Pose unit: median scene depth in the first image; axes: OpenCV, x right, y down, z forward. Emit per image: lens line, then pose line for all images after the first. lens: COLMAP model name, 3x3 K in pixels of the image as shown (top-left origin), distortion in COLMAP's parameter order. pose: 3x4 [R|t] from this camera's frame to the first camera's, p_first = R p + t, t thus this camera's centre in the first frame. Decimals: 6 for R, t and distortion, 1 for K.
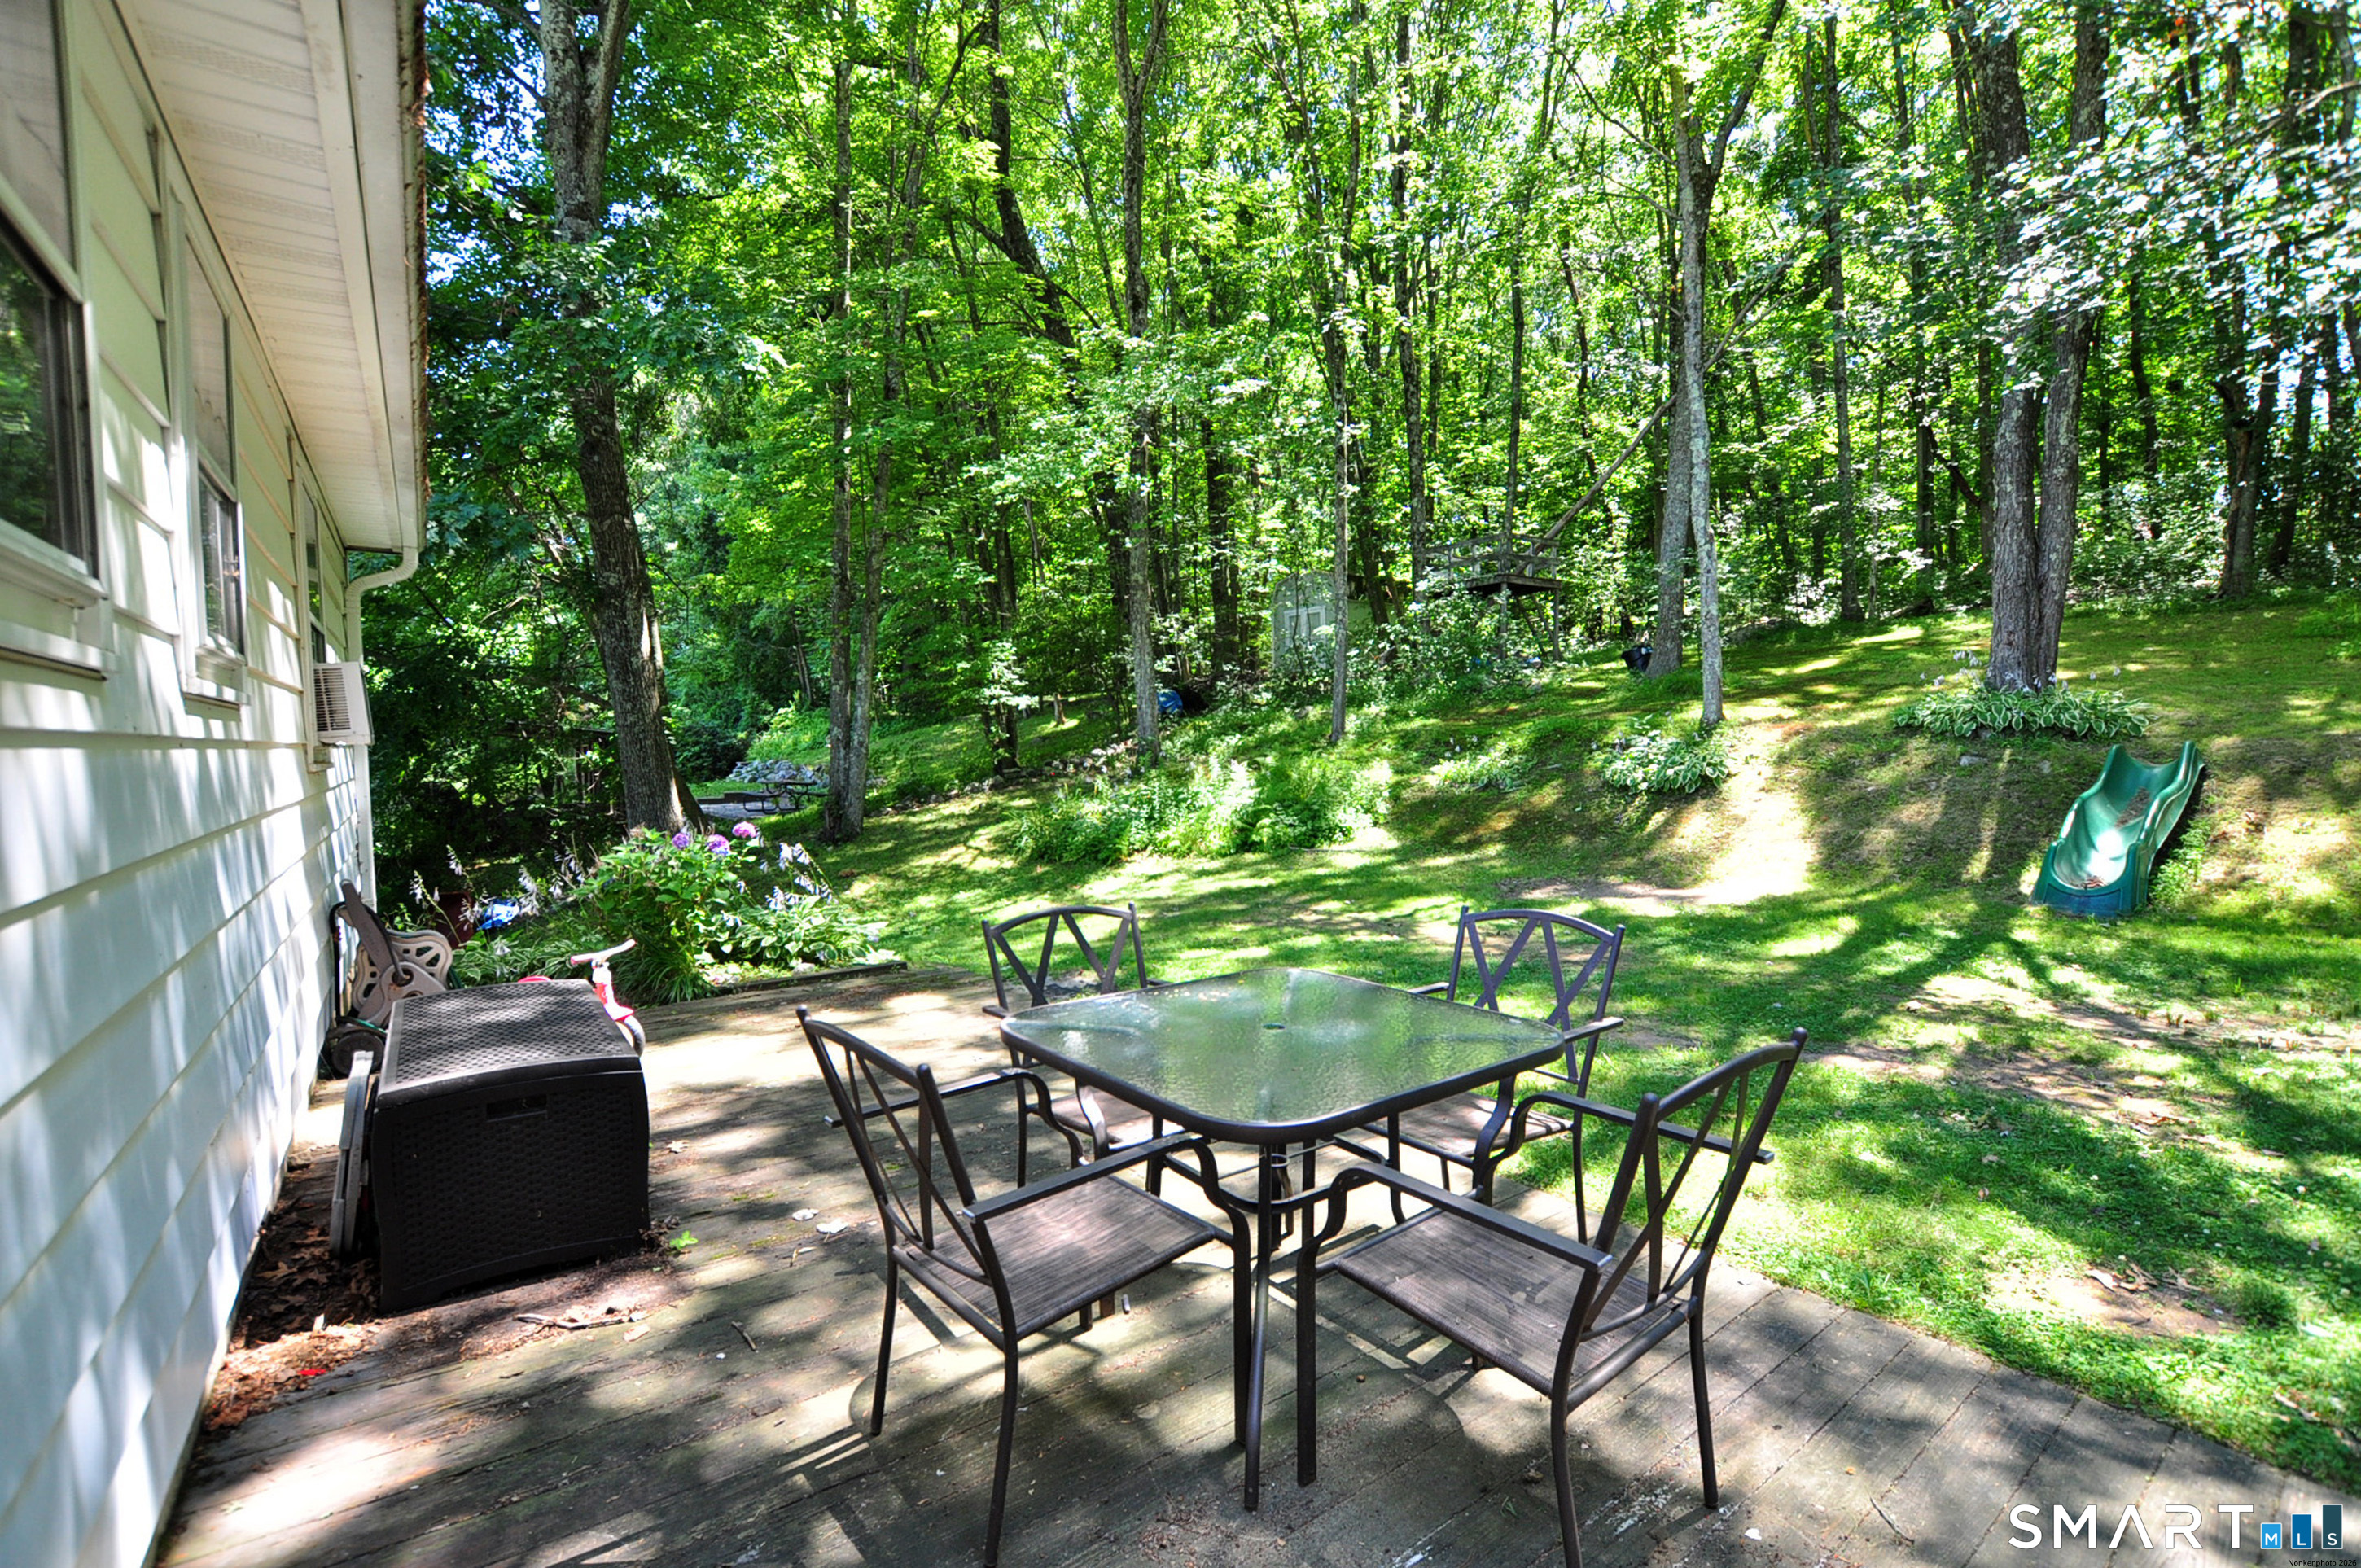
lens RADIAL K [[1006.9, 0, 1180.5], [0, 1006.9, 784.0], [0, 0, 1]] dist [-0.024137, 0.000368]
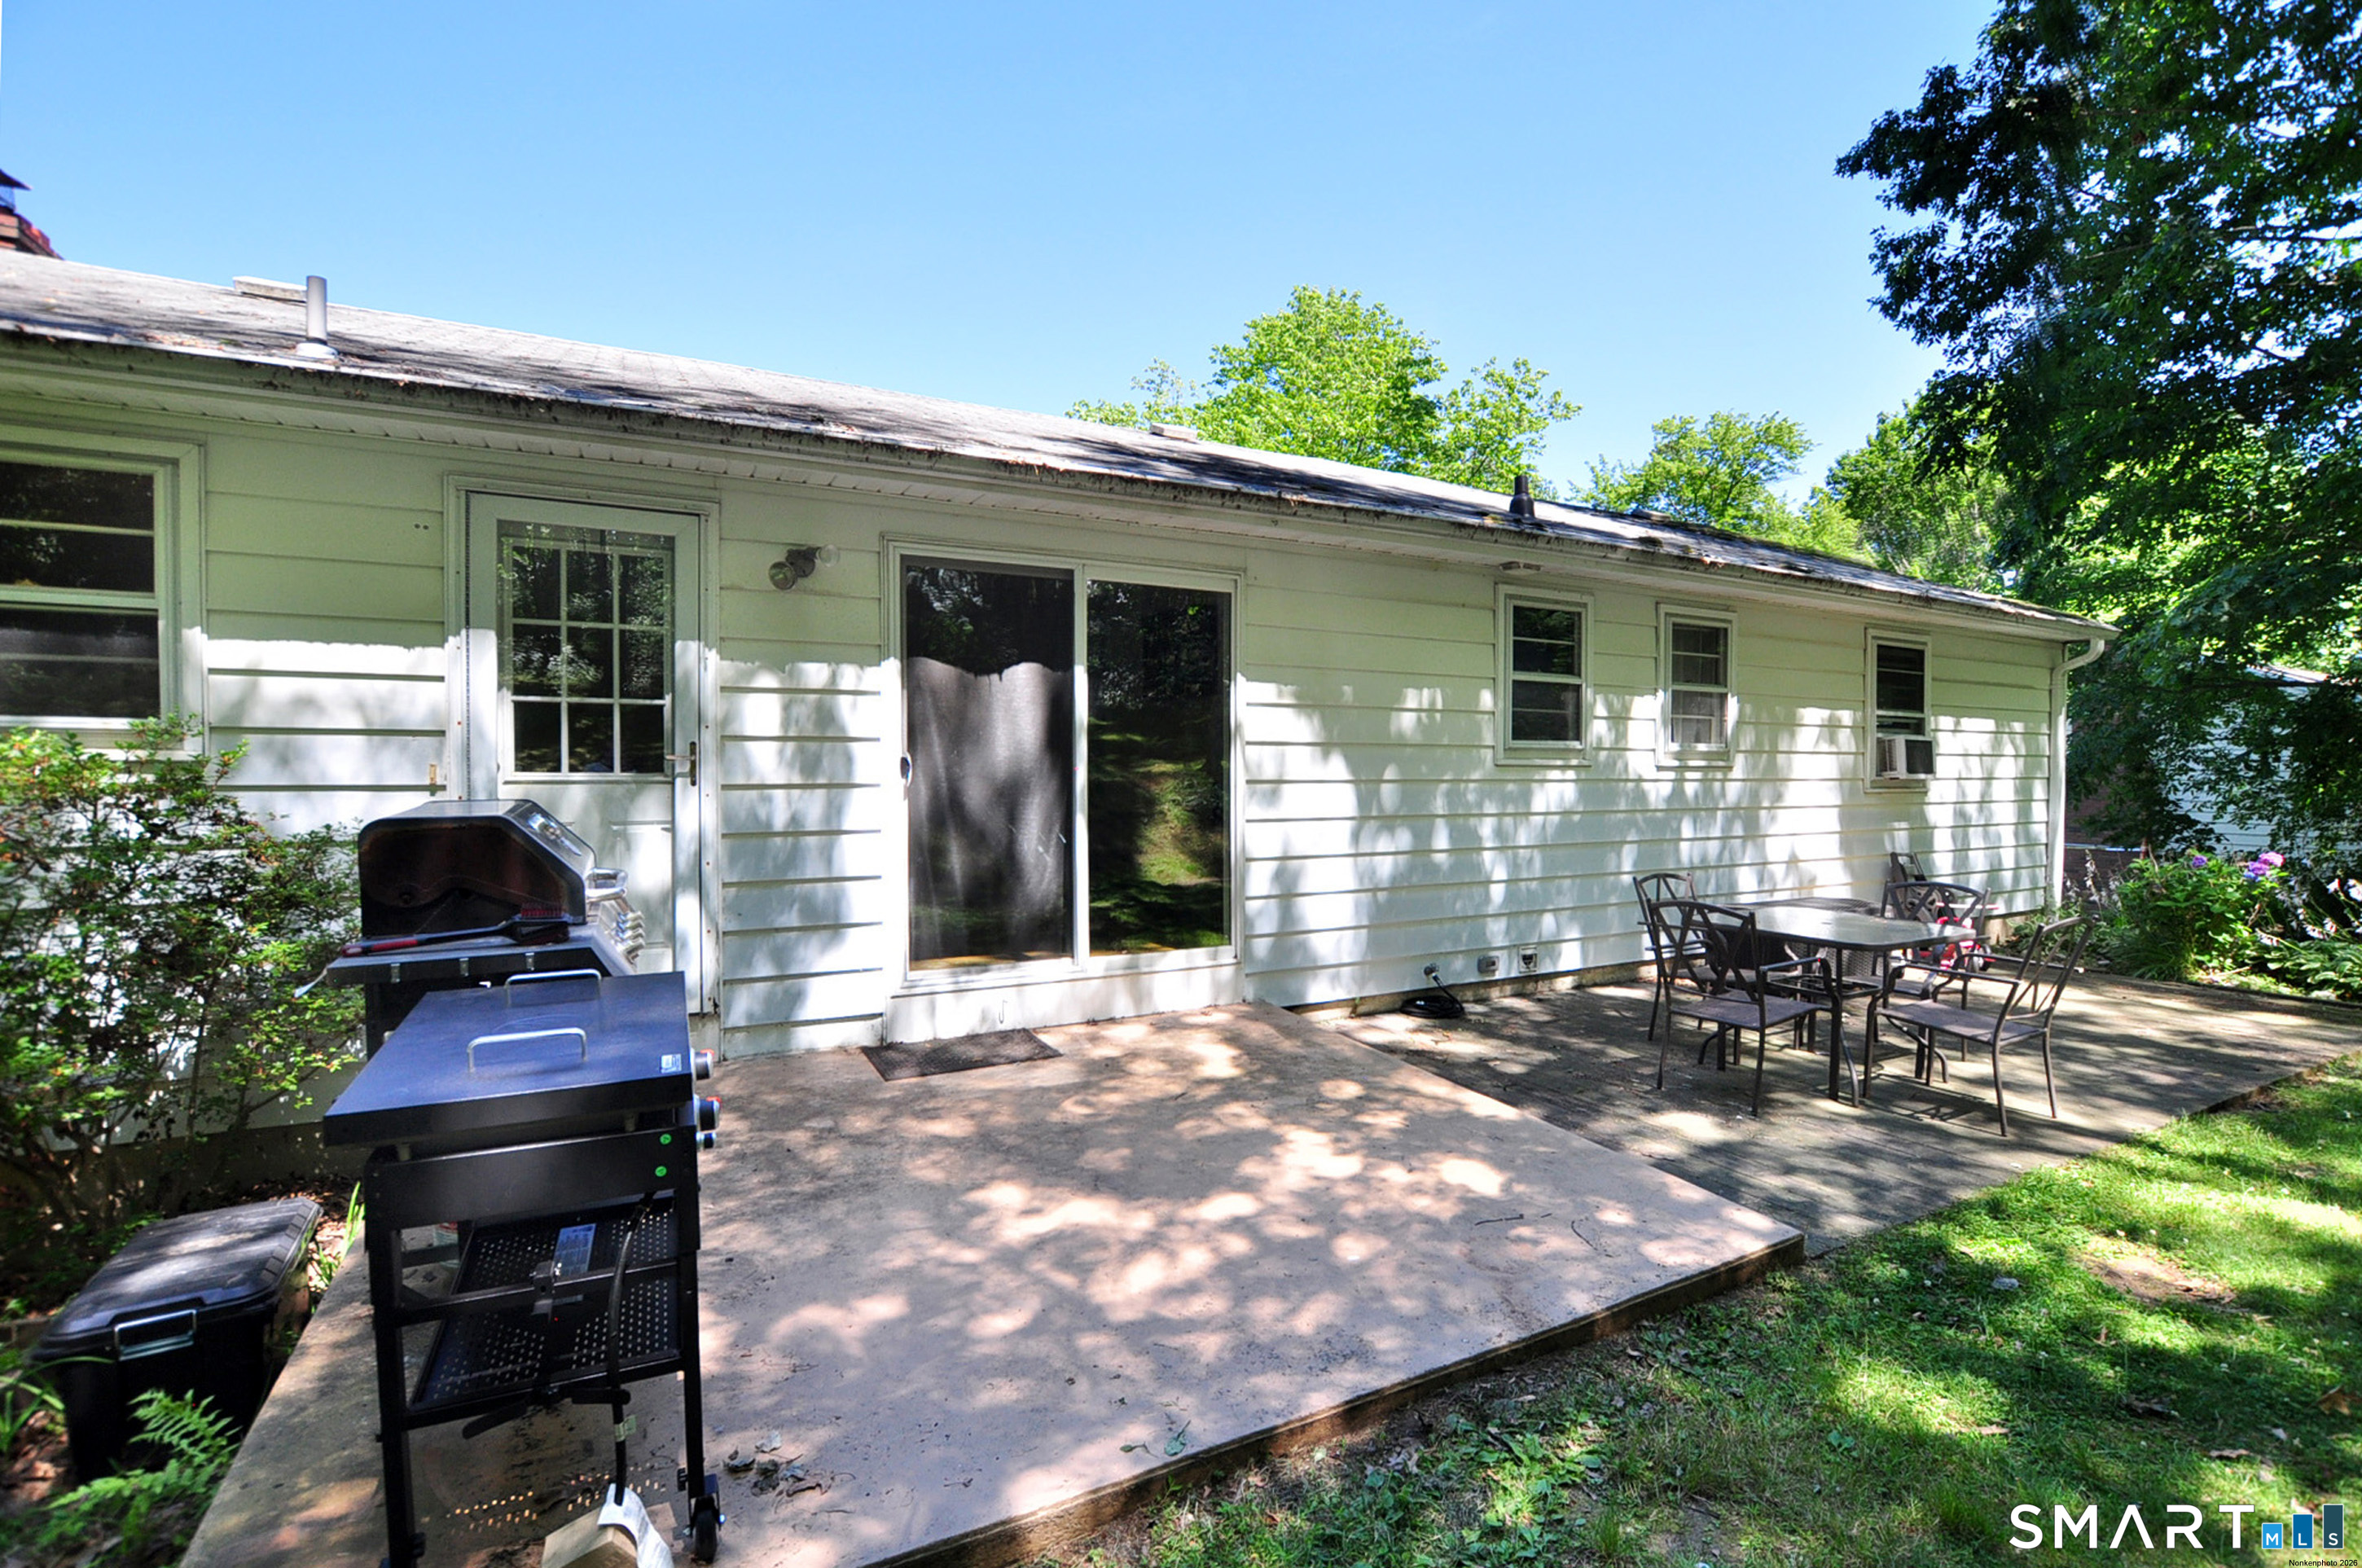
lens RADIAL K [[1007.4, 0, 1181.0], [0, 1007.4, 784.0], [0, 0, 1]] dist [-0.024137, 0.000368]
pose [[-0.201626, 0.021203, -0.979233, 2.385348], [-0.037787, 0.998853, 0.029408, -0.056964], [0.978733, 0.042932, -0.200593, 0.076091]]
